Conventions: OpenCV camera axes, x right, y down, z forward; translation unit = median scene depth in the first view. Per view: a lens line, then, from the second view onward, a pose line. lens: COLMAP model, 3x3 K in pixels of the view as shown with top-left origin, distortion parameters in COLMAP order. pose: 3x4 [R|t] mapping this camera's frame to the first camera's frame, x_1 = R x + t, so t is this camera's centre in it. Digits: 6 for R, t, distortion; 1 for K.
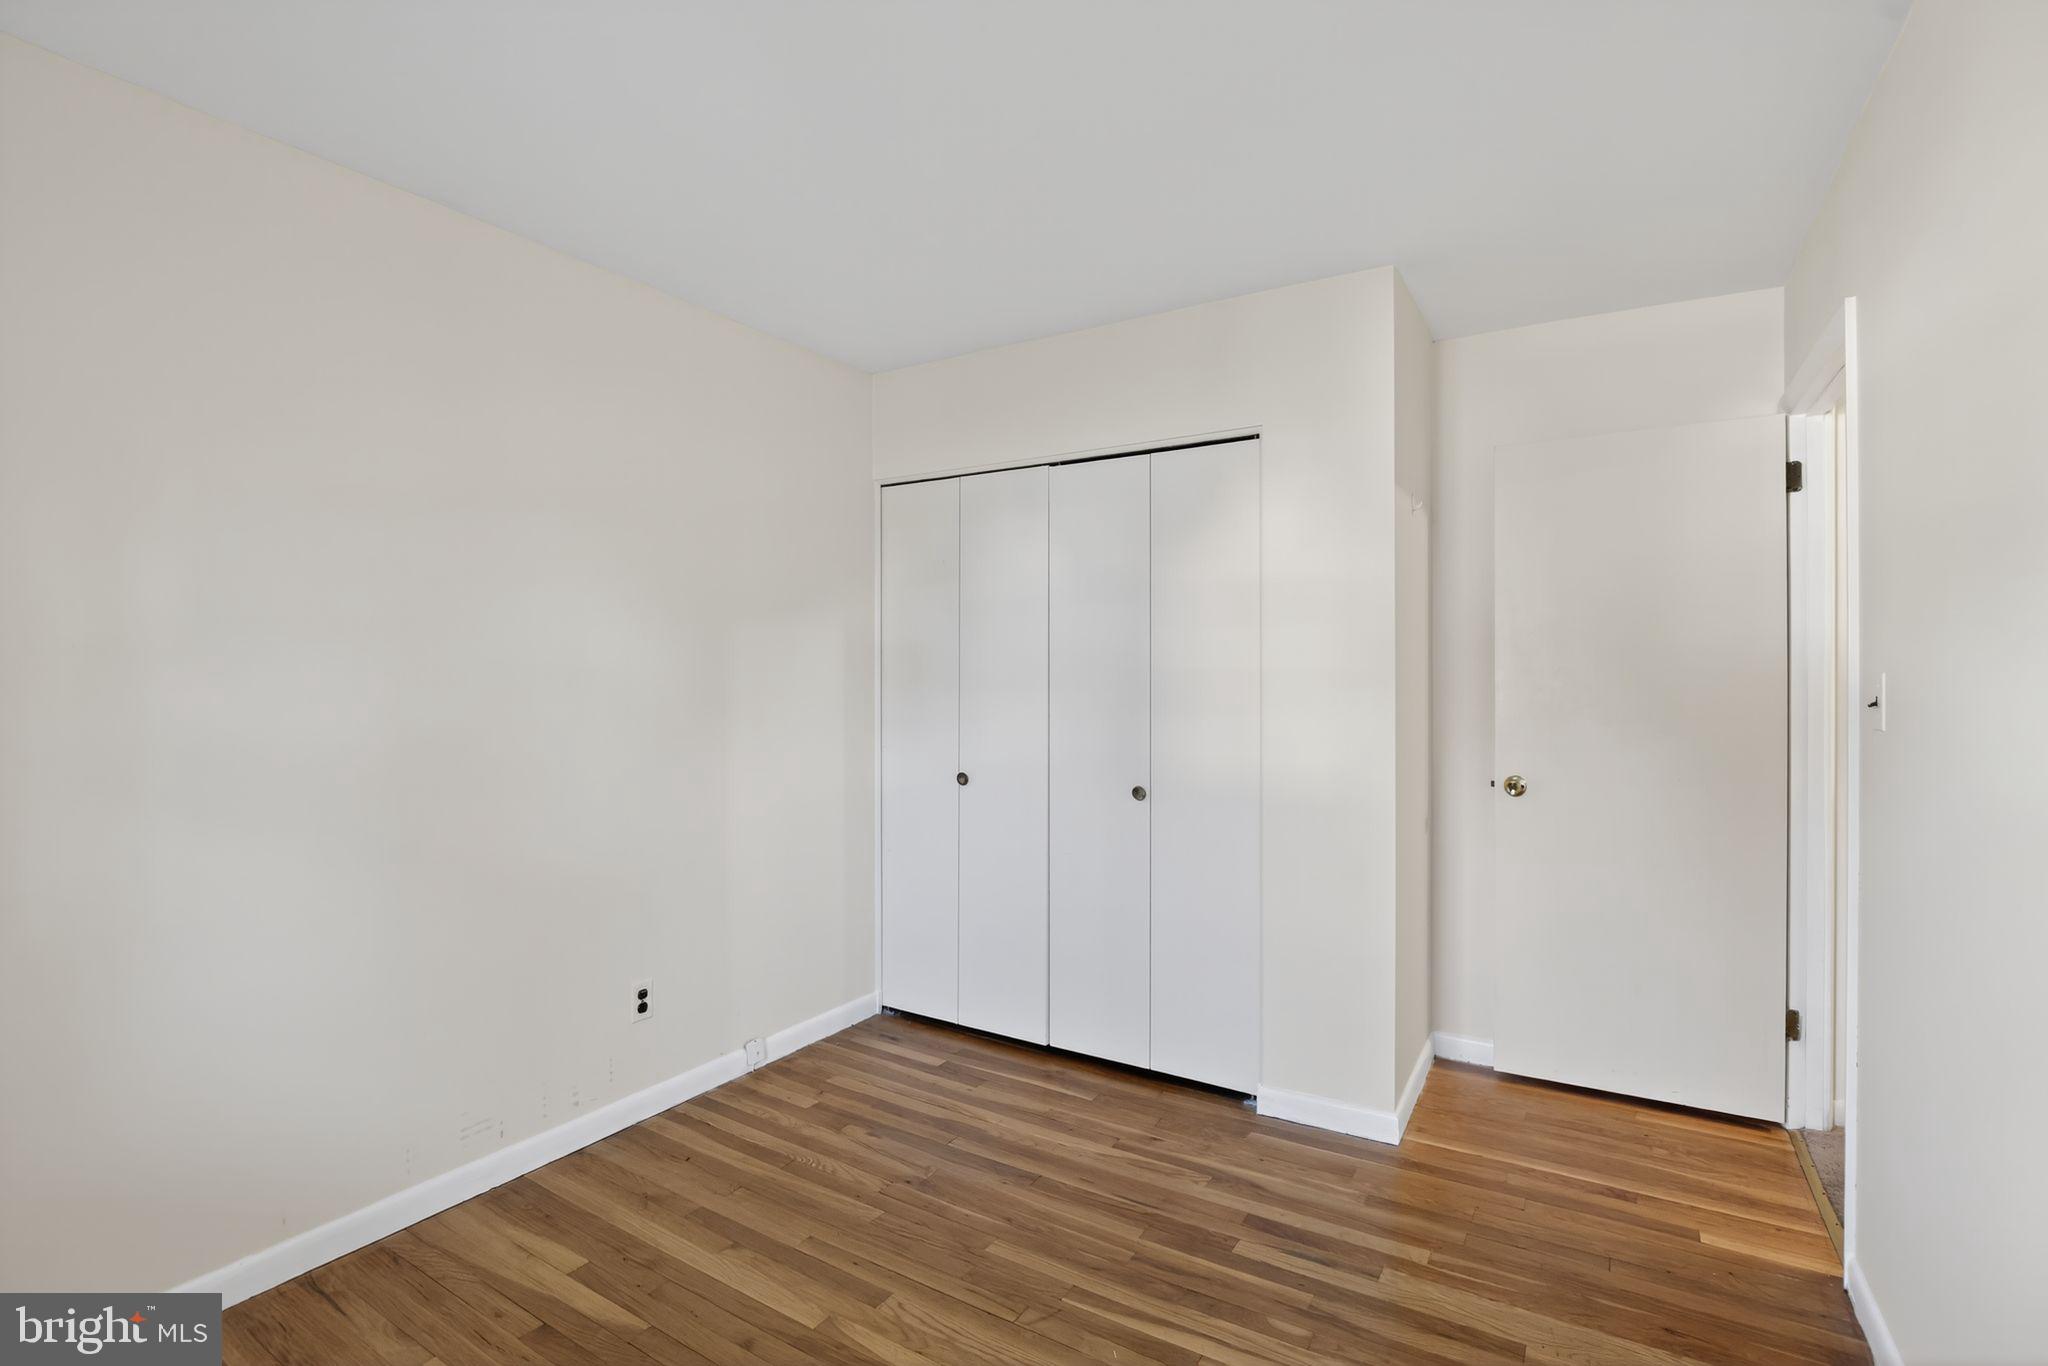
lens RADIAL K [[956.3, 0, 1024.8], [0, 956.3, 679.3], [0, 0, 1]] dist [-0.037186, 0.006936]
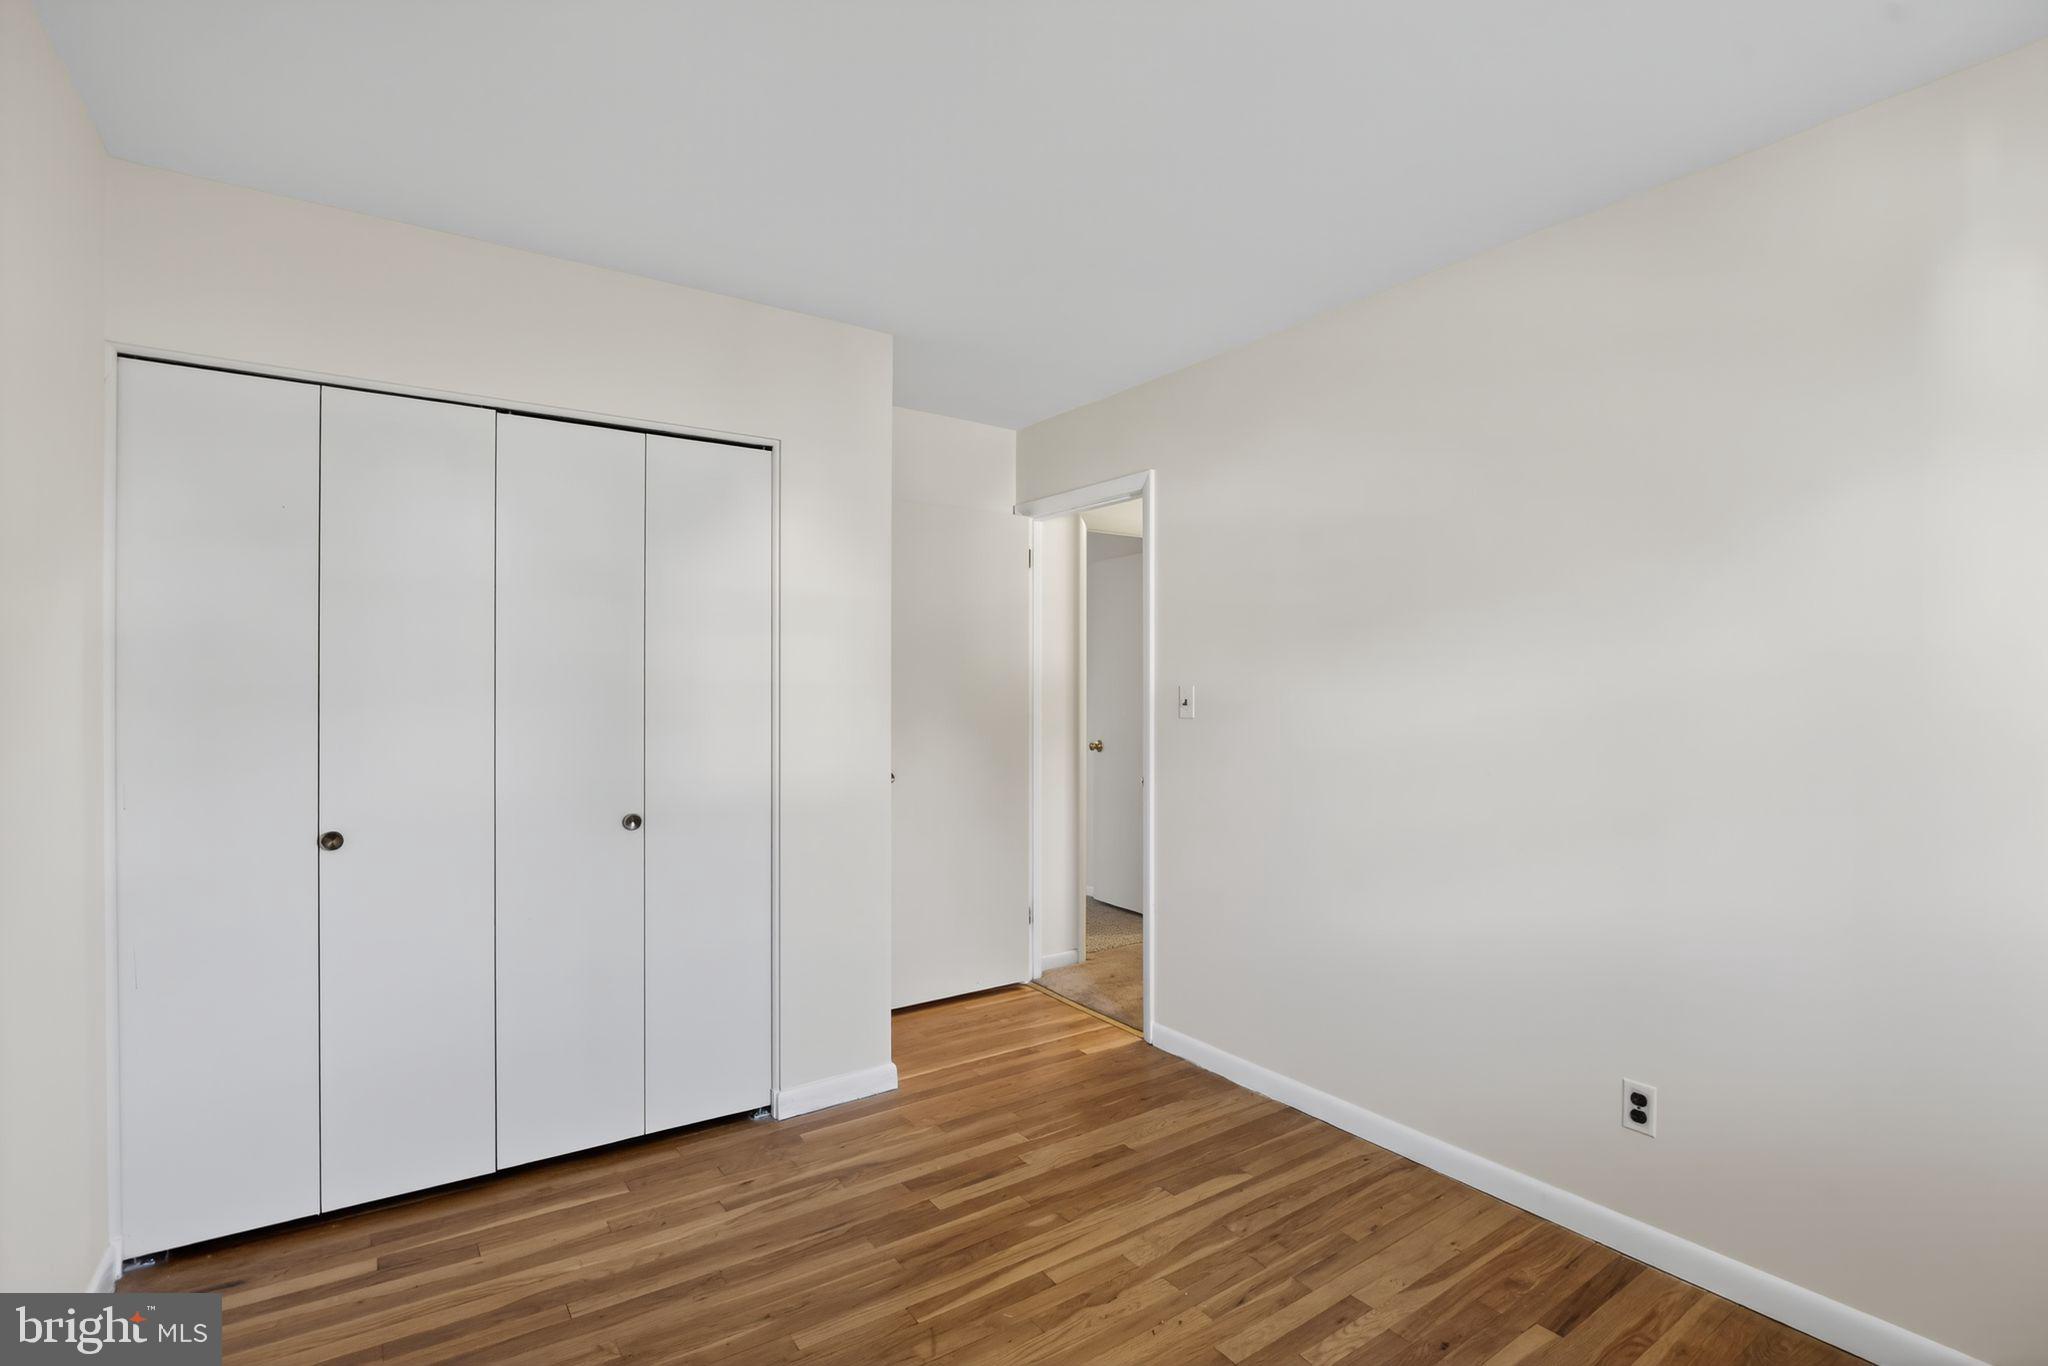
lens RADIAL K [[956.3, 0, 1029.1], [0, 956.3, 686.2], [0, 0, 1]] dist [-0.037186, 0.006936]
pose [[0.387019, 0.001265, 0.922071, -0.634226], [0.000412, 0.999999, -0.001545, -0.002846], [-0.922072, 0.000977, 0.387018, 0.395828]]
